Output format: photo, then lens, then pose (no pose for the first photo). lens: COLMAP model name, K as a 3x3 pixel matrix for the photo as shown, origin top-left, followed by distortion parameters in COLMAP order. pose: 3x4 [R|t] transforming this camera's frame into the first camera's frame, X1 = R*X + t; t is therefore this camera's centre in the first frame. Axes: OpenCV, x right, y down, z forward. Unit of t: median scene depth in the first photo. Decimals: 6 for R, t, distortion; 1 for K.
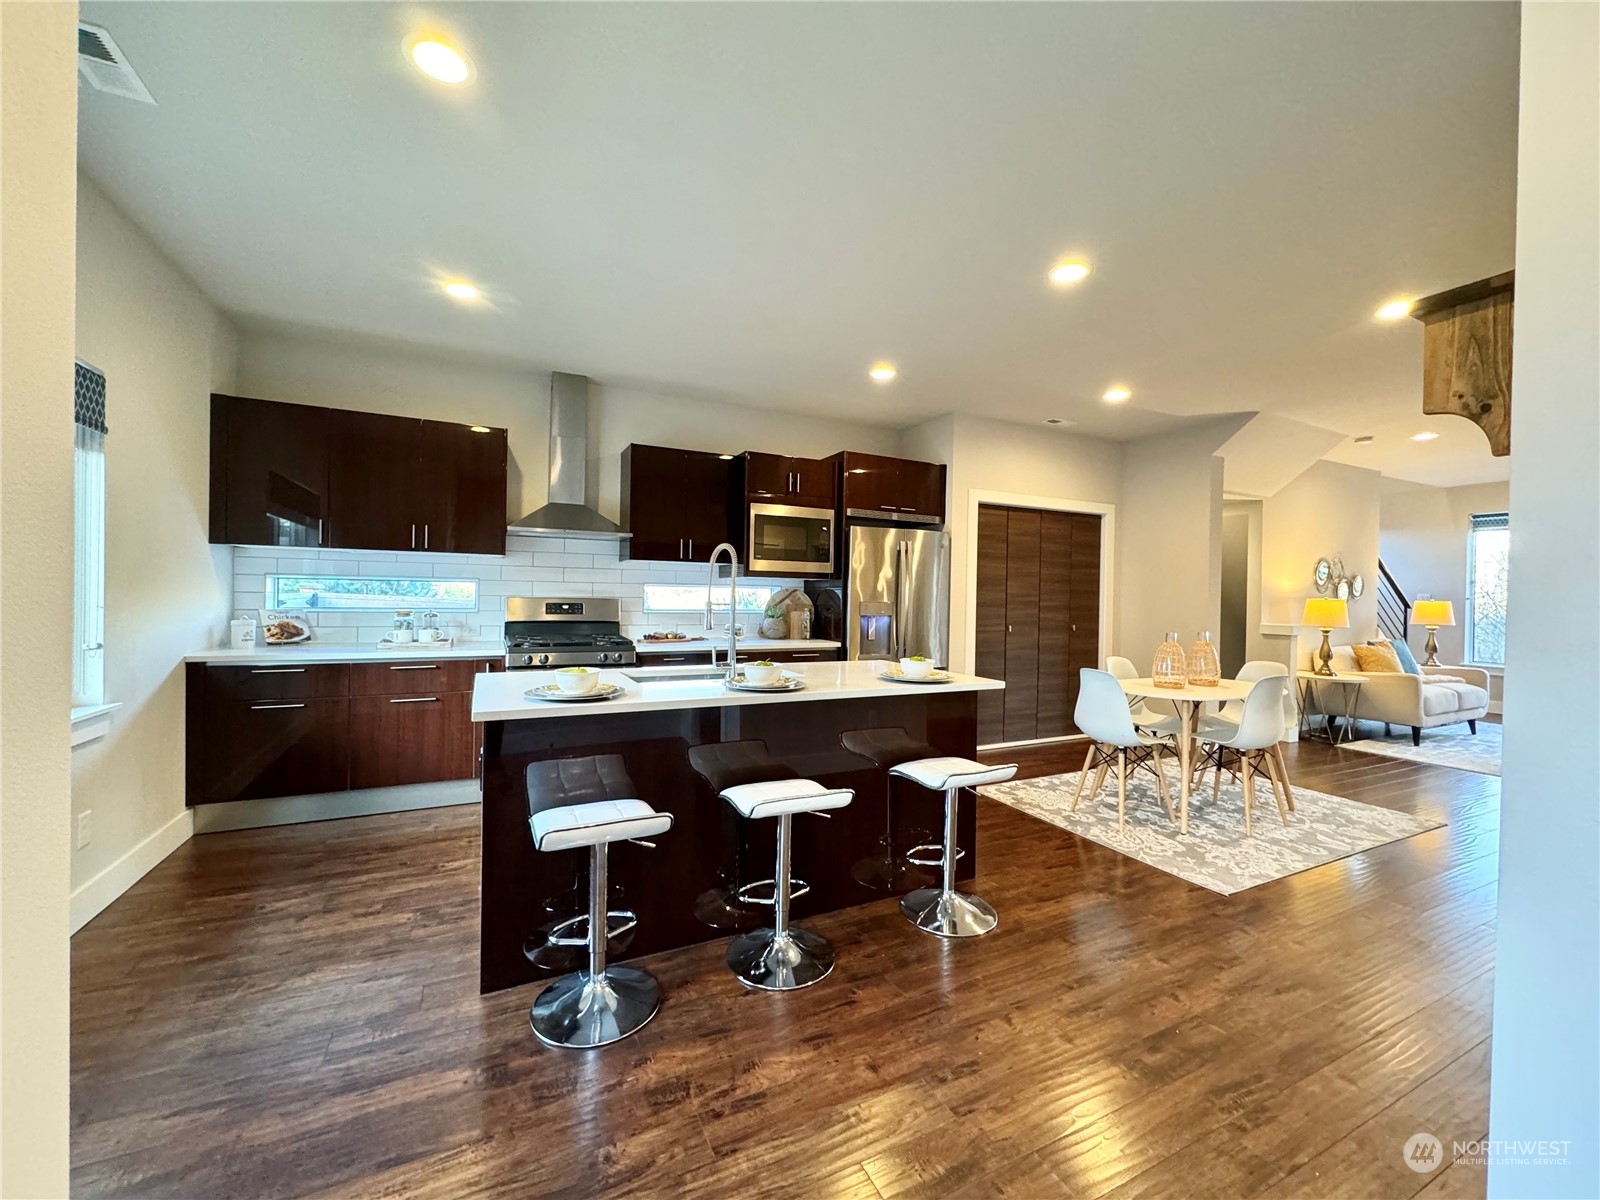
lens RADIAL K [[632.5, 0, 800.2], [0, 632.5, 596.7], [0, 0, 1]] dist [-0.000929, 0.000285]
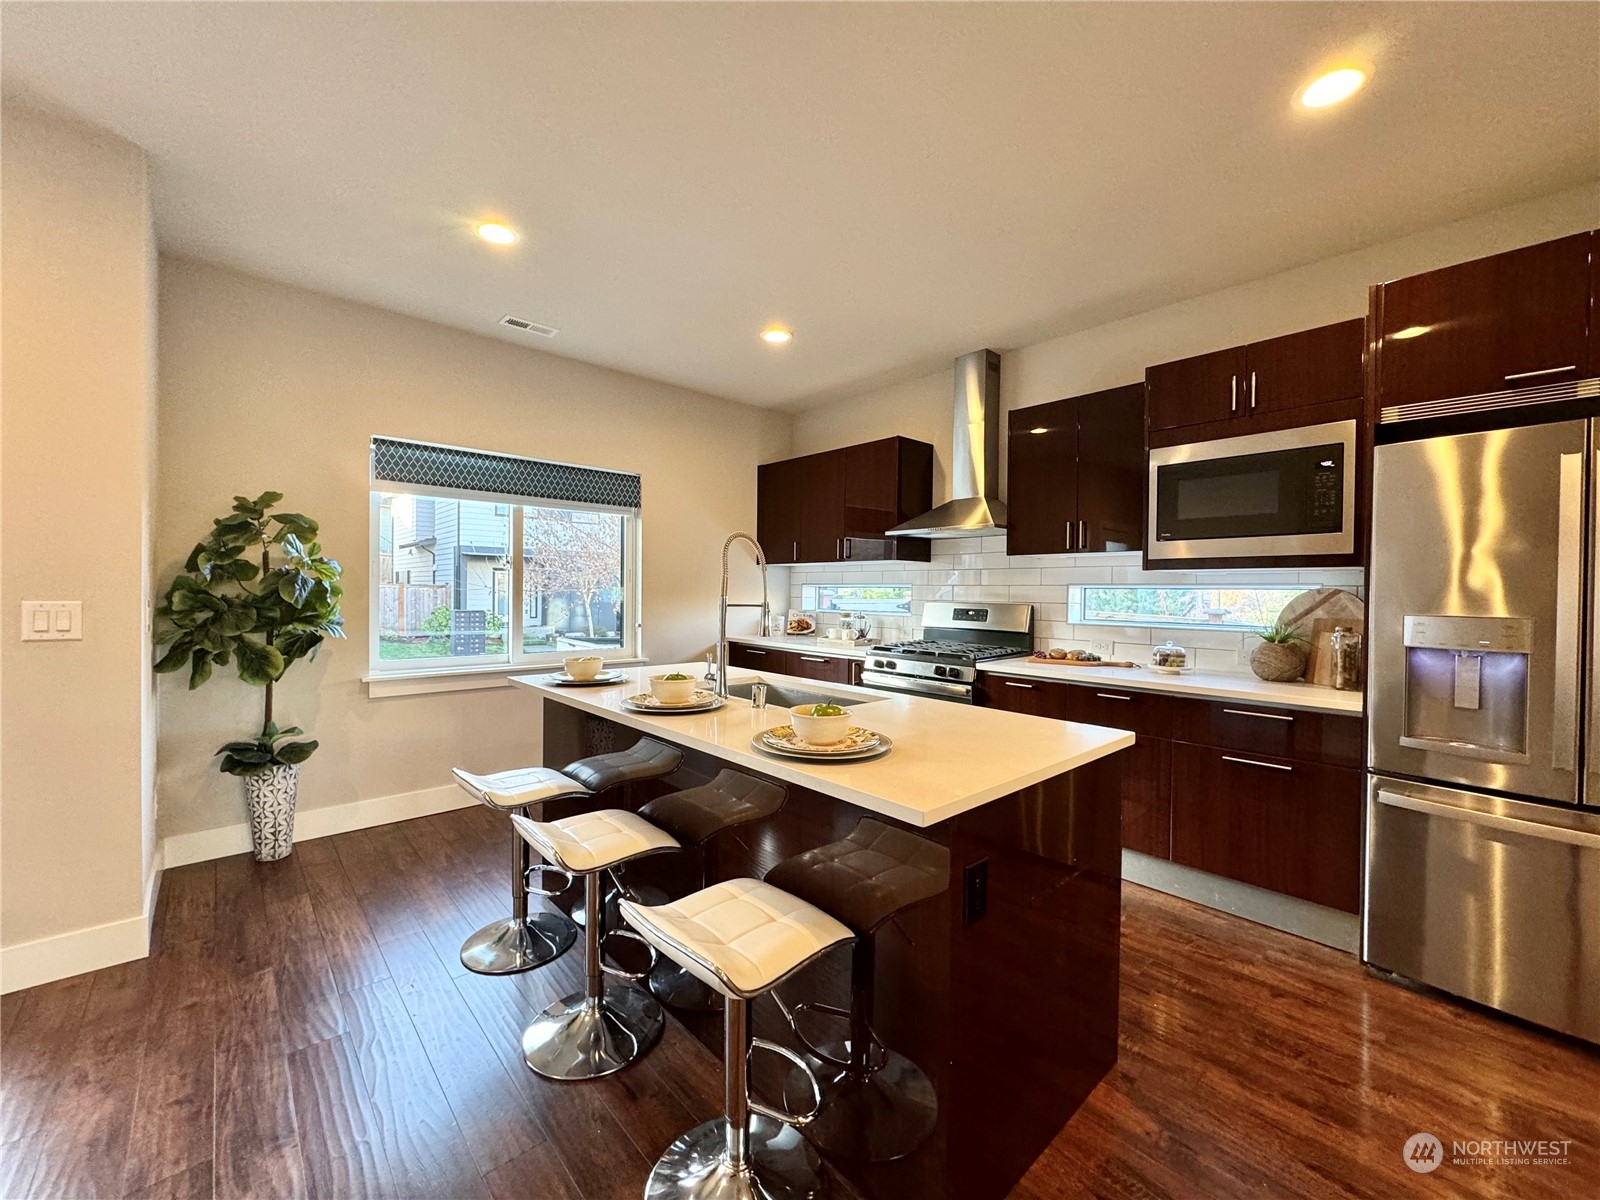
lens RADIAL K [[632.5, 0, 800.2], [0, 632.5, 596.7], [0, 0, 1]] dist [-0.000929, 0.000285]
pose [[0.287548, -0.005727, -0.957749, 0.402984], [-0.010327, 0.999905, -0.009079, 0.003670], [0.957711, 0.012501, 0.287462, 0.489076]]
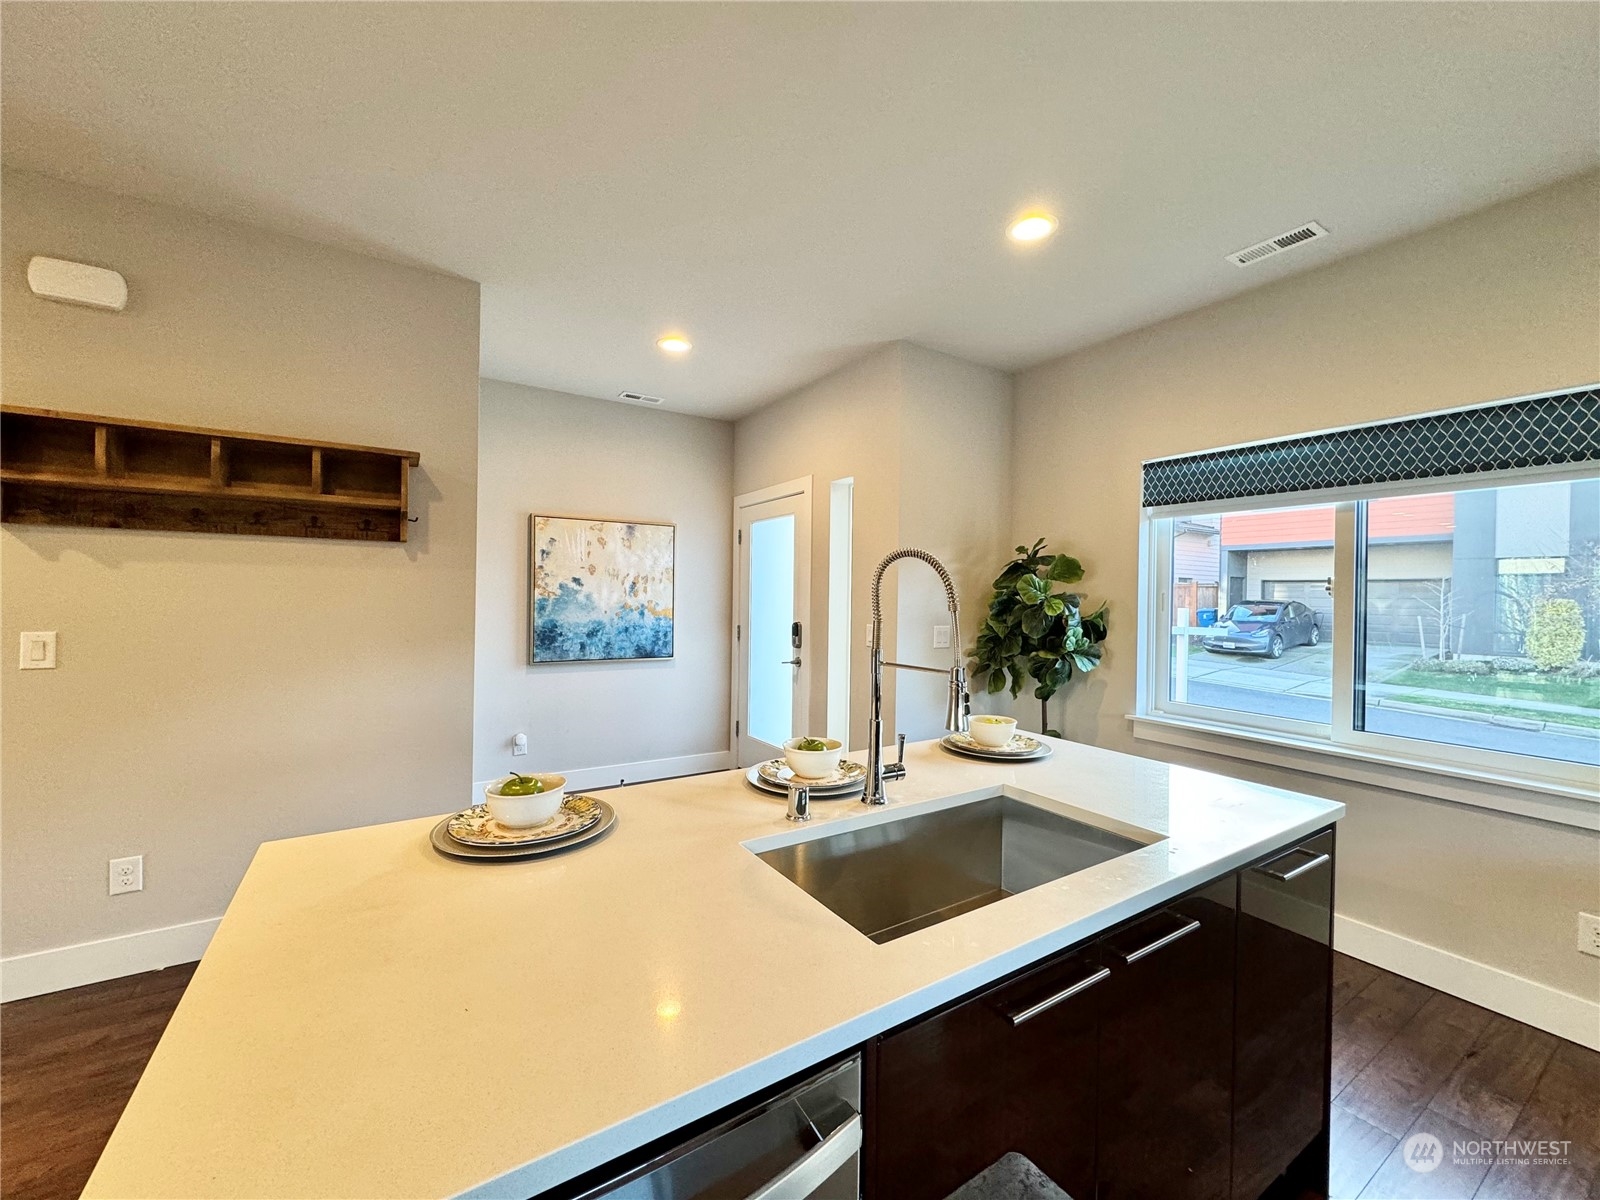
lens RADIAL K [[632.5, 0, 800.2], [0, 632.5, 596.7], [0, 0, 1]] dist [-0.000929, 0.000285]
pose [[-0.993051, -0.032066, -0.113229, 0.011841], [-0.032881, 0.999445, 0.005338, -0.027442], [0.112995, 0.009024, -0.993555, 0.871563]]
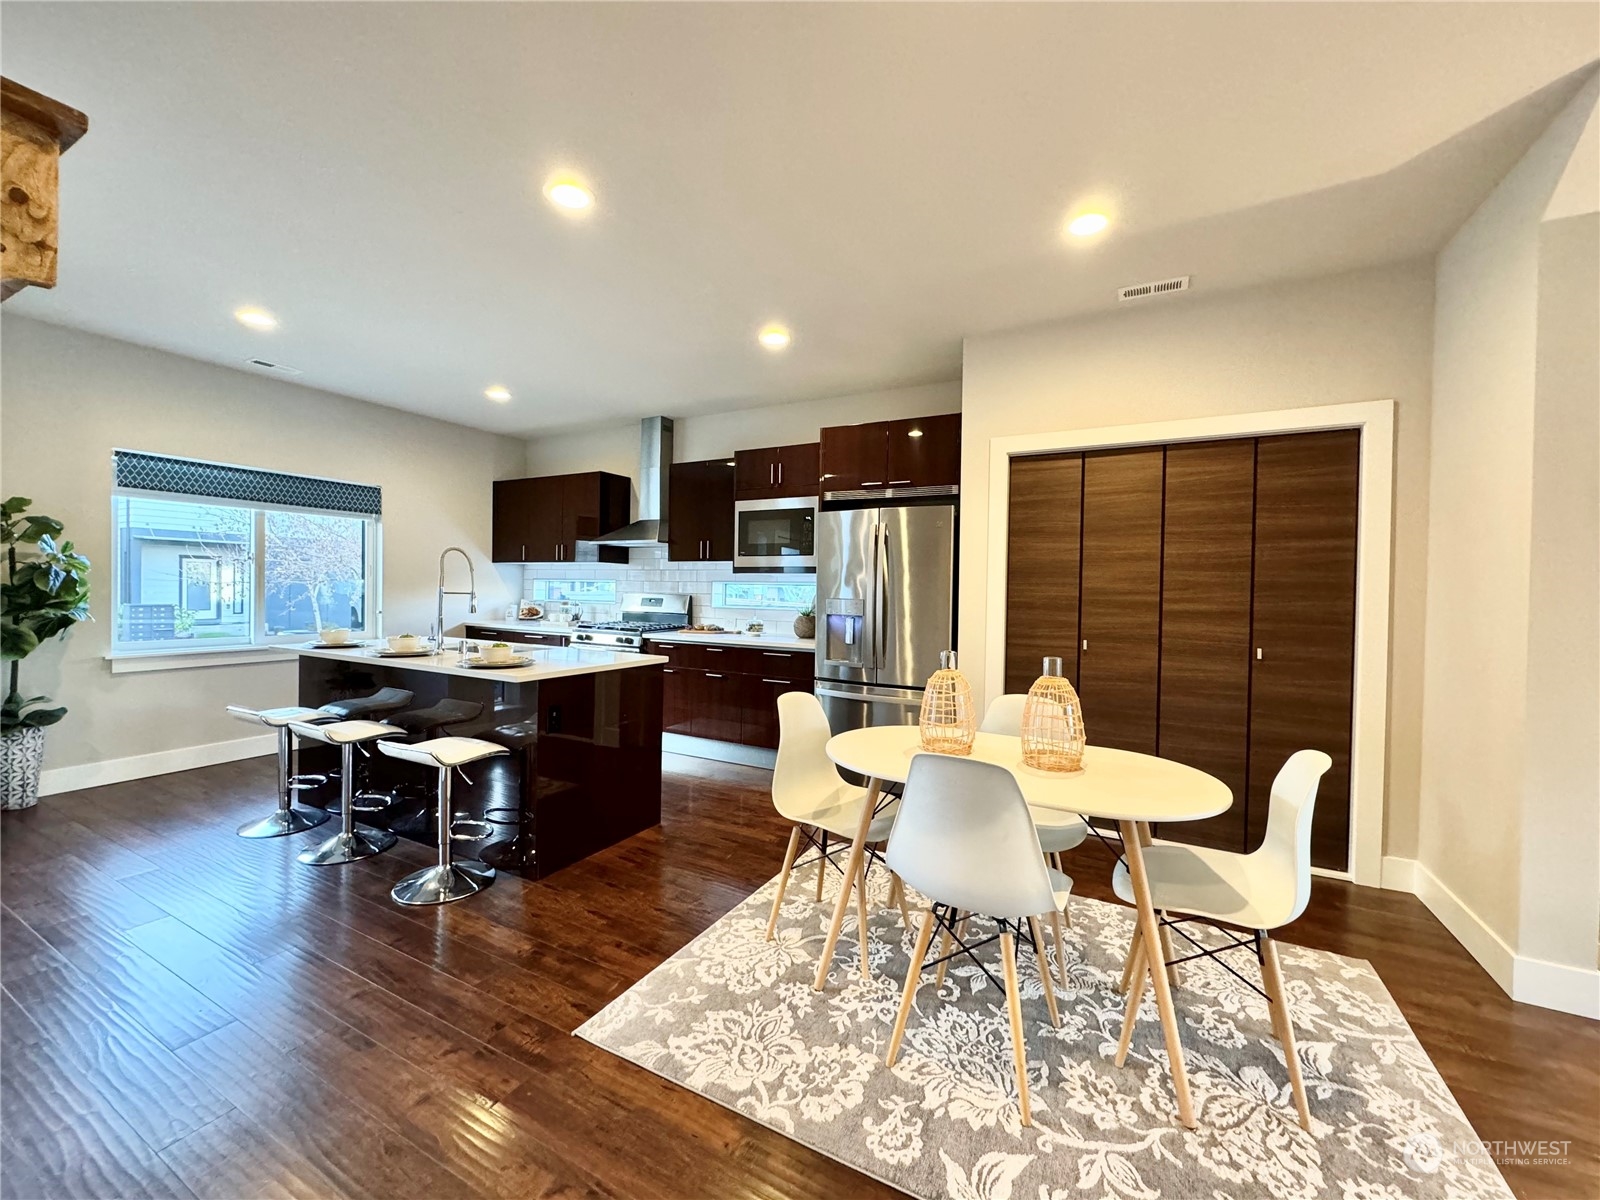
lens RADIAL K [[632.9, 0, 797.2], [0, 632.9, 596.8], [0, 0, 1]] dist [0.000703, 0.000377]
pose [[0.585731, 0.002979, -0.810500, 0.795661], [-0.010265, 0.999940, -0.003743, 0.009551], [0.810441, 0.010512, 0.585727, 0.471779]]
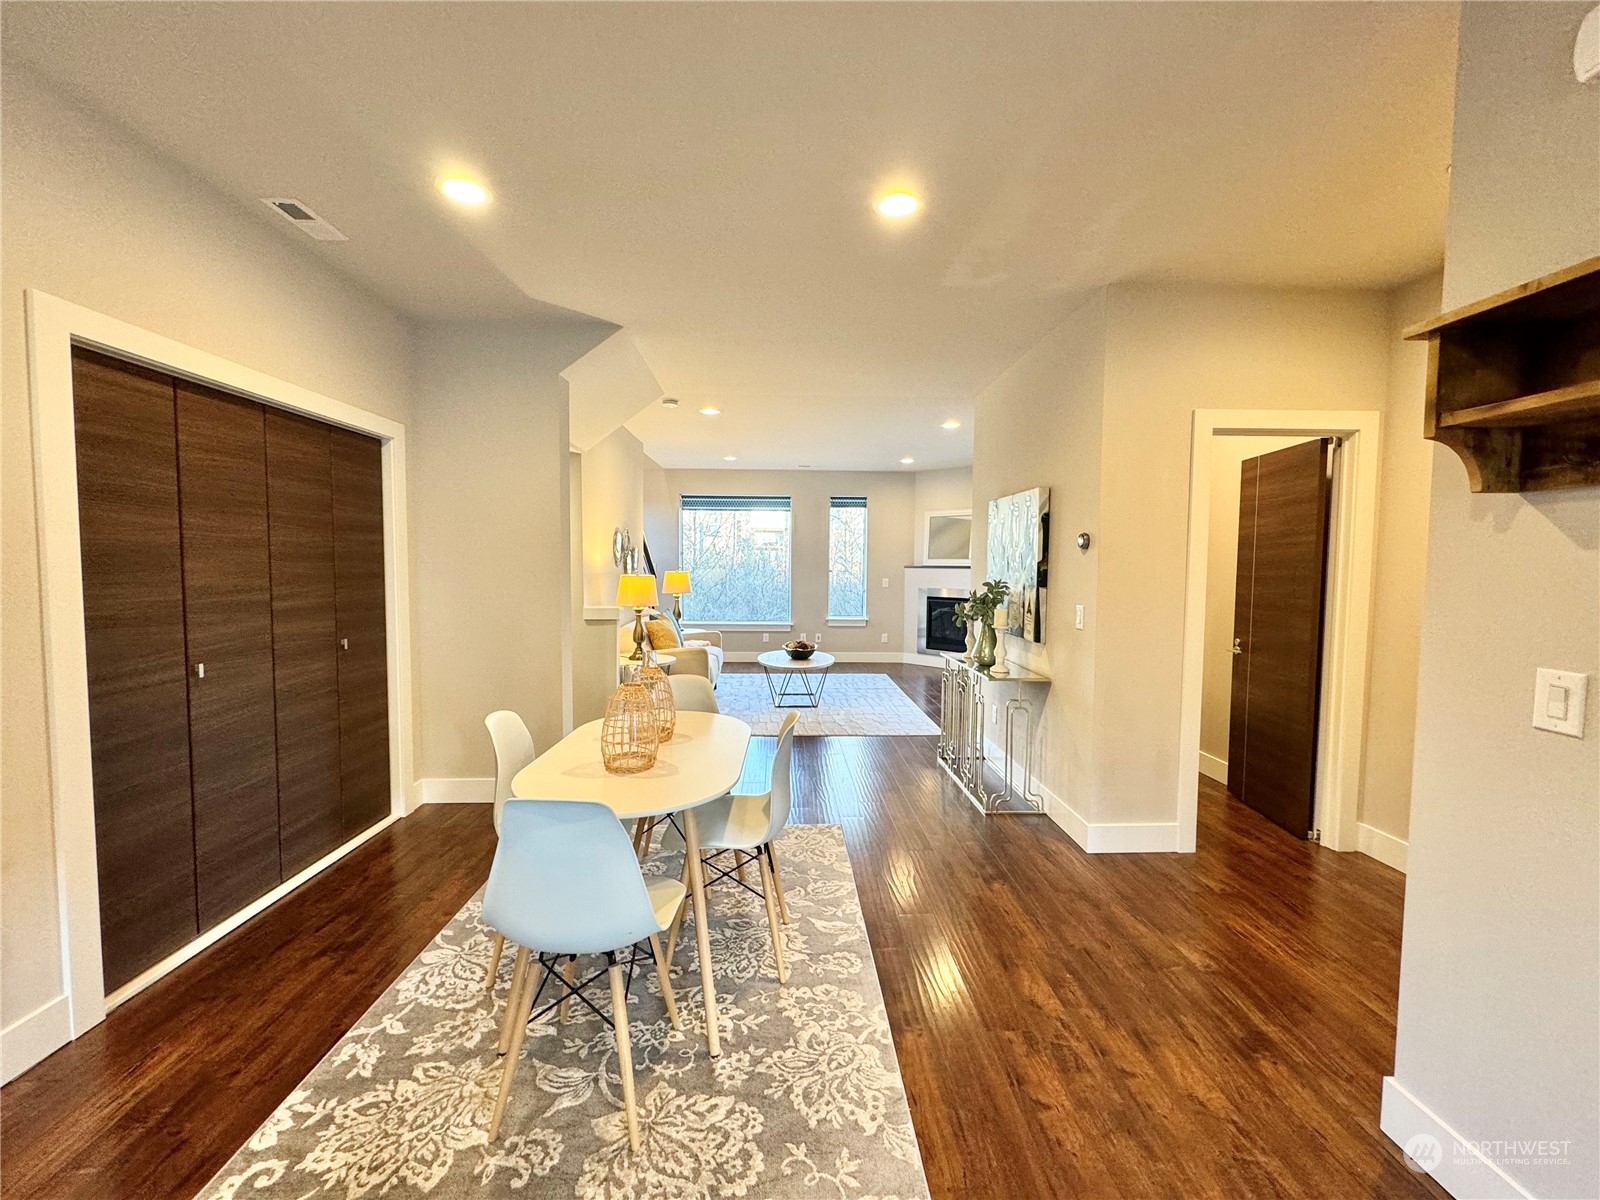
lens RADIAL K [[632.5, 0, 800.2], [0, 632.5, 596.7], [0, 0, 1]] dist [-0.000929, 0.000285]
pose [[0.406559, -0.061718, 0.911538, 0.130900], [0.002203, 0.997779, 0.066574, -0.031599], [-0.913622, -0.025058, 0.405792, 0.541649]]
